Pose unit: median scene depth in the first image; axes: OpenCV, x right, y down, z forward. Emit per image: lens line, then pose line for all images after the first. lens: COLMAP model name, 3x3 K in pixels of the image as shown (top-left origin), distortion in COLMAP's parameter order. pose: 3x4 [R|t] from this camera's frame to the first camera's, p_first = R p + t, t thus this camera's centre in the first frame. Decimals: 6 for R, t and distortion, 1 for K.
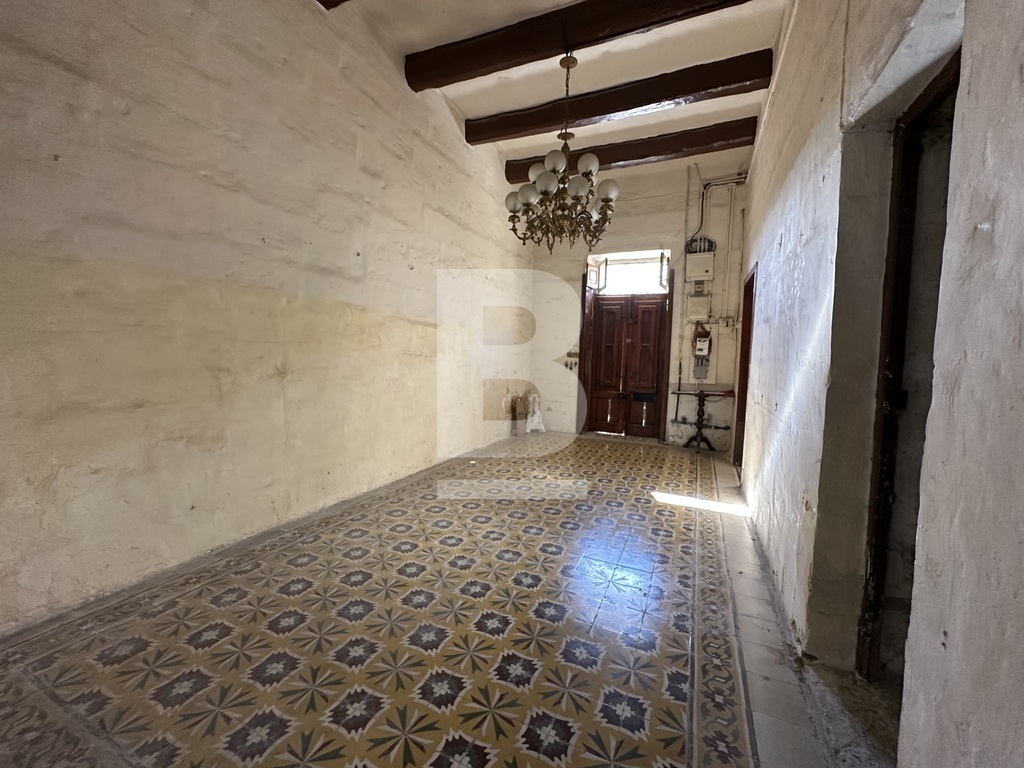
lens RADIAL K [[410.0, 0, 512.0], [0, 410.0, 384.0], [0, 0, 1]] dist [-0.000953, -0.000073]
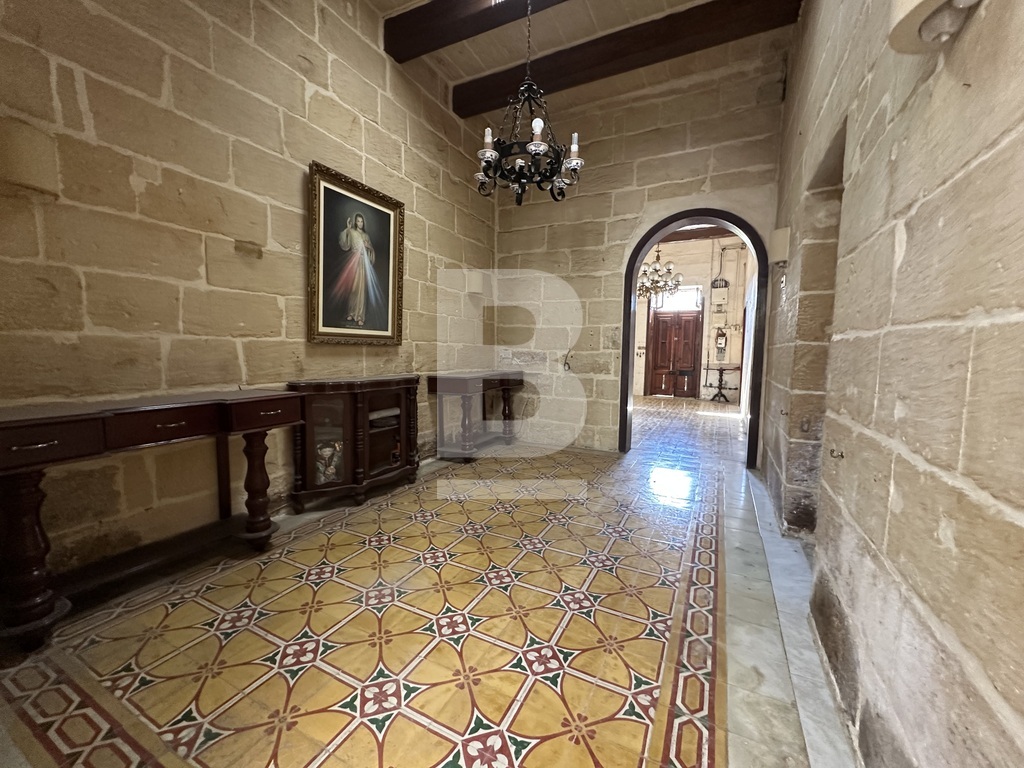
lens RADIAL K [[410.0, 0, 512.0], [0, 410.0, 384.0], [0, 0, 1]] dist [-0.000953, -0.000073]
pose [[0.998796, -0.007628, -0.048463, -0.332163], [0.007998, 0.999940, 0.007432, 0.065523], [0.048404, -0.007811, 0.998797, -0.762931]]
